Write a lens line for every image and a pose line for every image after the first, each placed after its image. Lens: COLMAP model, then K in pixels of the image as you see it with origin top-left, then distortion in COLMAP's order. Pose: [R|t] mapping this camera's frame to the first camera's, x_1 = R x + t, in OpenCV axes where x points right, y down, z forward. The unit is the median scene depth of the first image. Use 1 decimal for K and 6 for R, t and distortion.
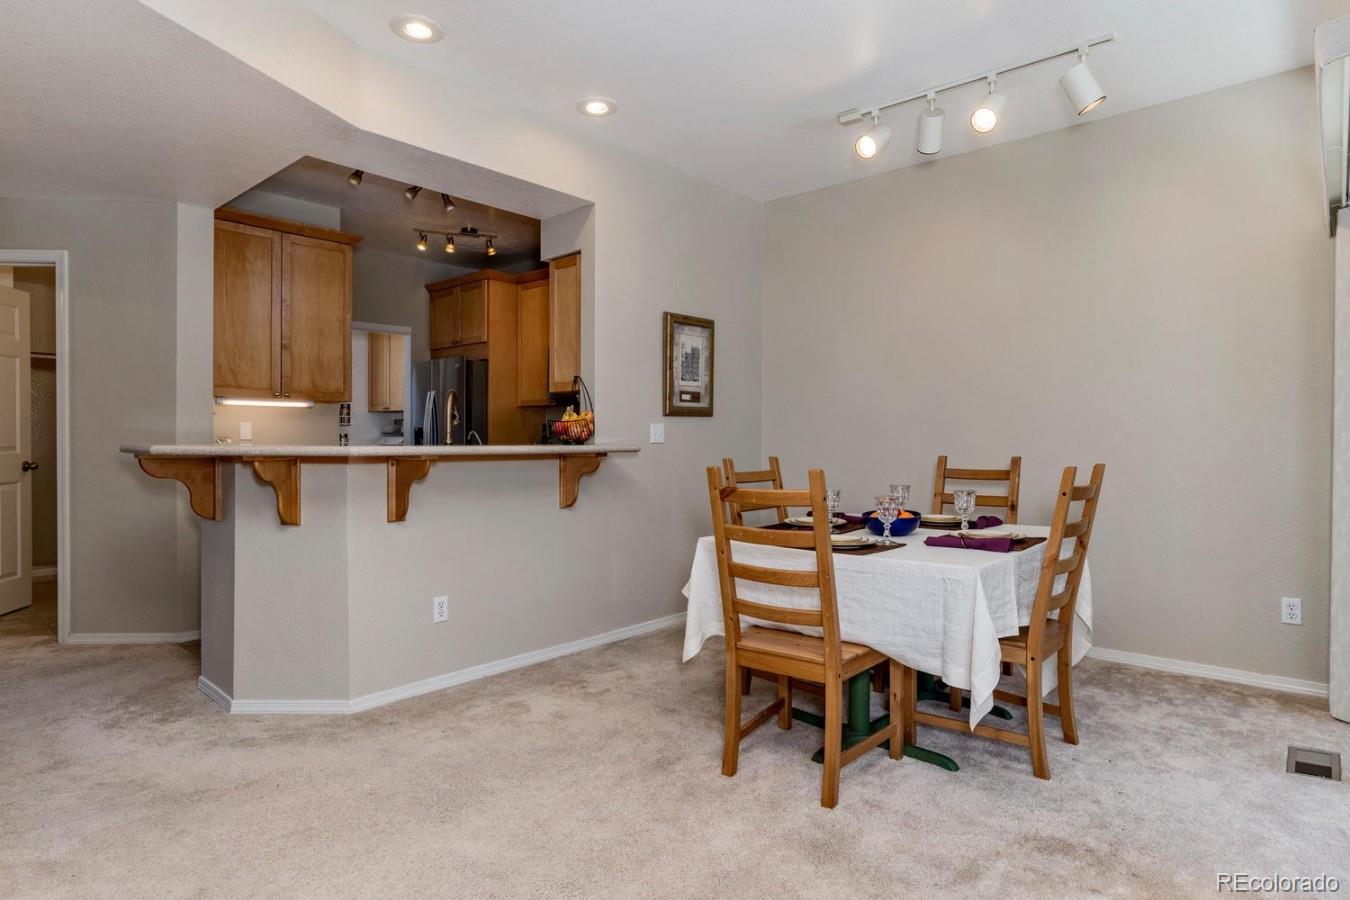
lens RADIAL K [[747.7, 0, 671.1], [0, 747.7, 443.8], [0, 0, 1]] dist [-0.007776, 0.006699]
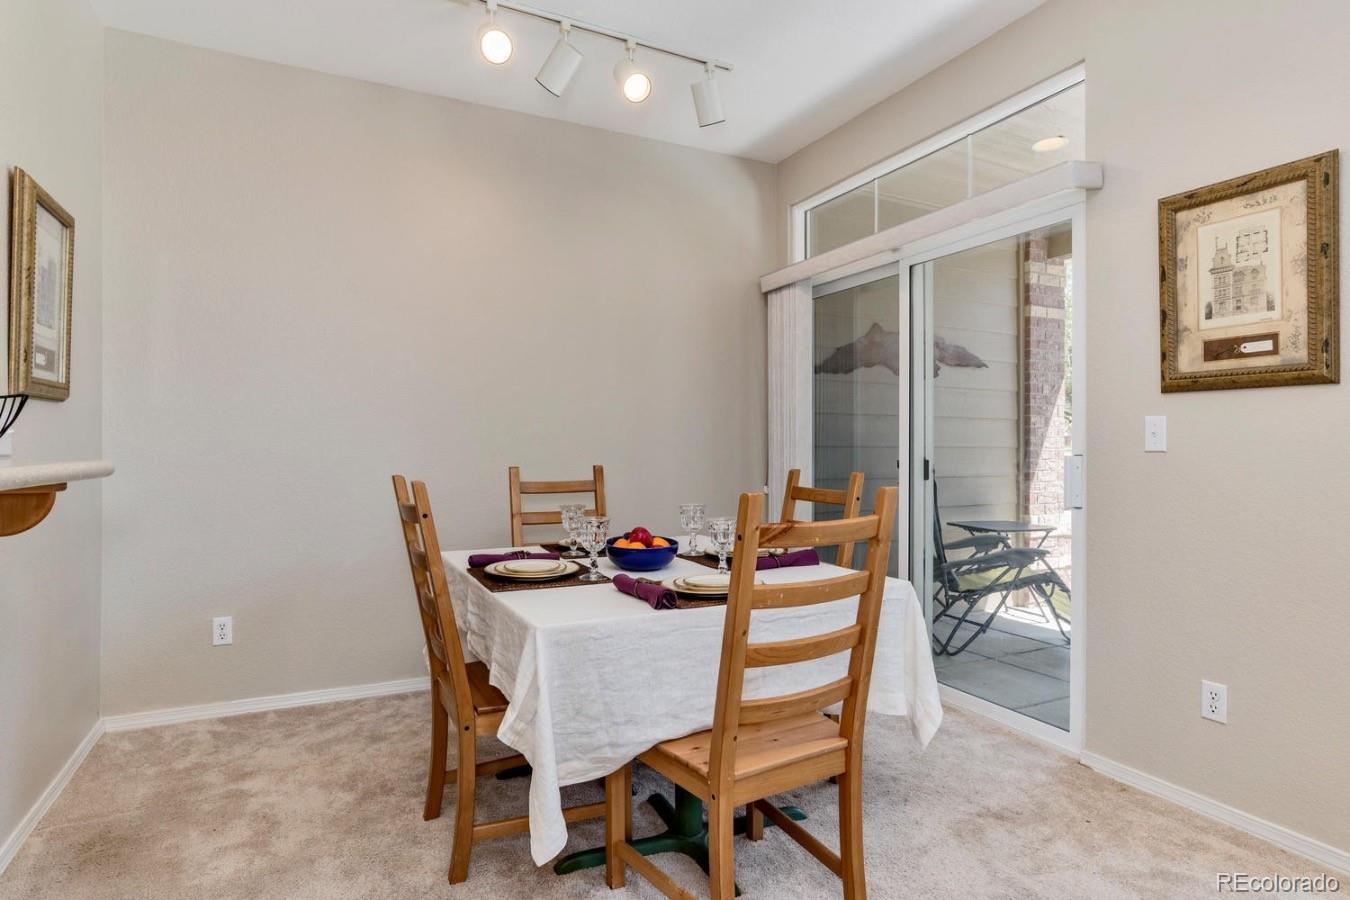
lens RADIAL K [[747.7, 0, 675.6], [0, 747.7, 443.5], [0, 0, 1]] dist [-0.007776, 0.006699]
pose [[0.364873, 0.002768, 0.931053, -0.268909], [0.007532, 0.999954, -0.005924, -0.002342], [-0.931027, 0.009174, 0.364836, 0.434425]]
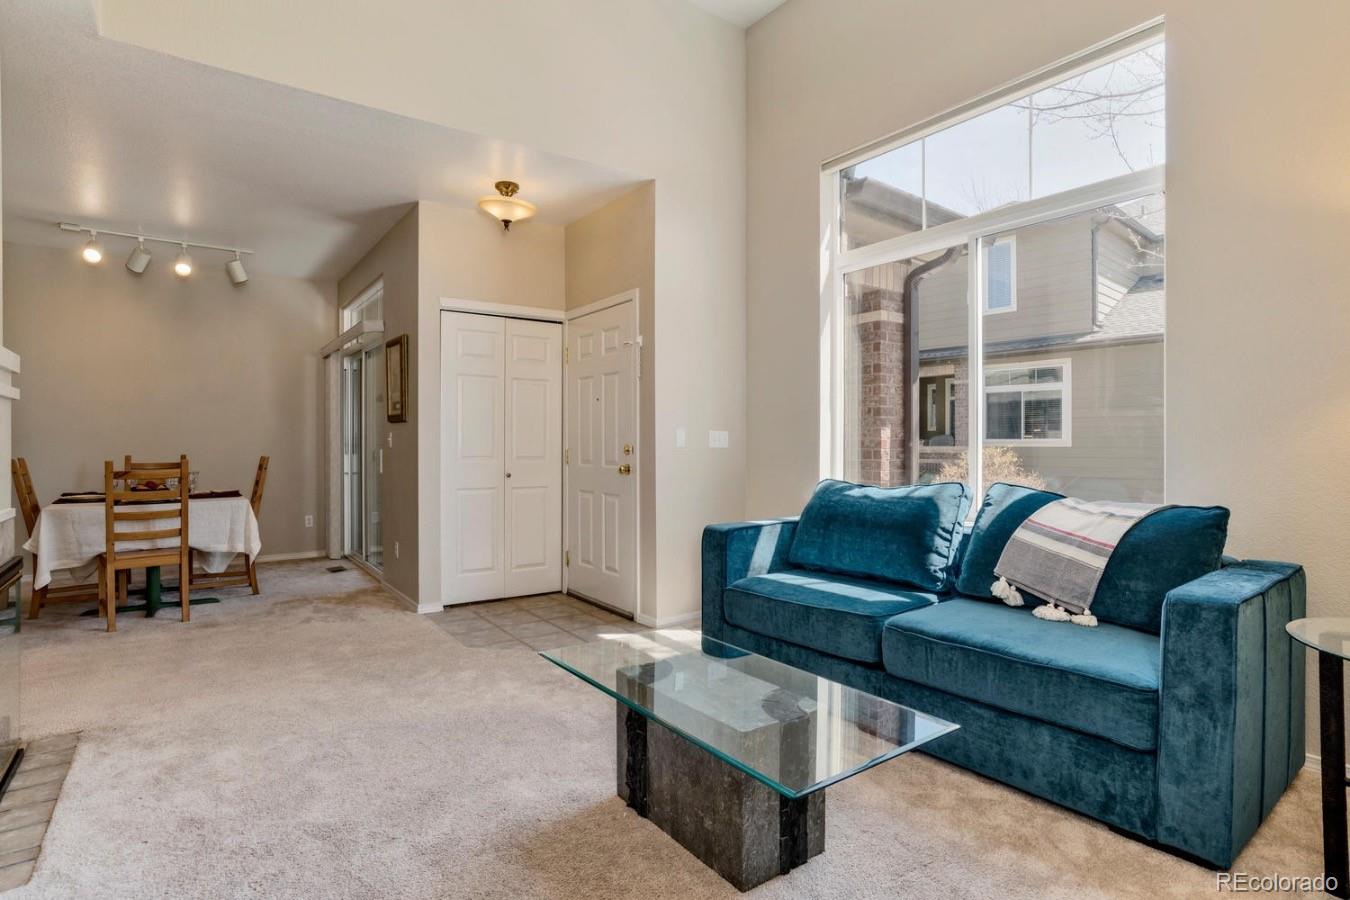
lens RADIAL K [[682.9, 0, 680.3], [0, 682.9, 450.0], [0, 0, 1]] dist [-0.030247, 0.009270]
pose [[0.203466, -0.011599, 0.979013, -0.645370], [0.011664, 0.999888, 0.009422, 0.002869], [-0.979012, 0.009502, 0.203579, -0.354007]]
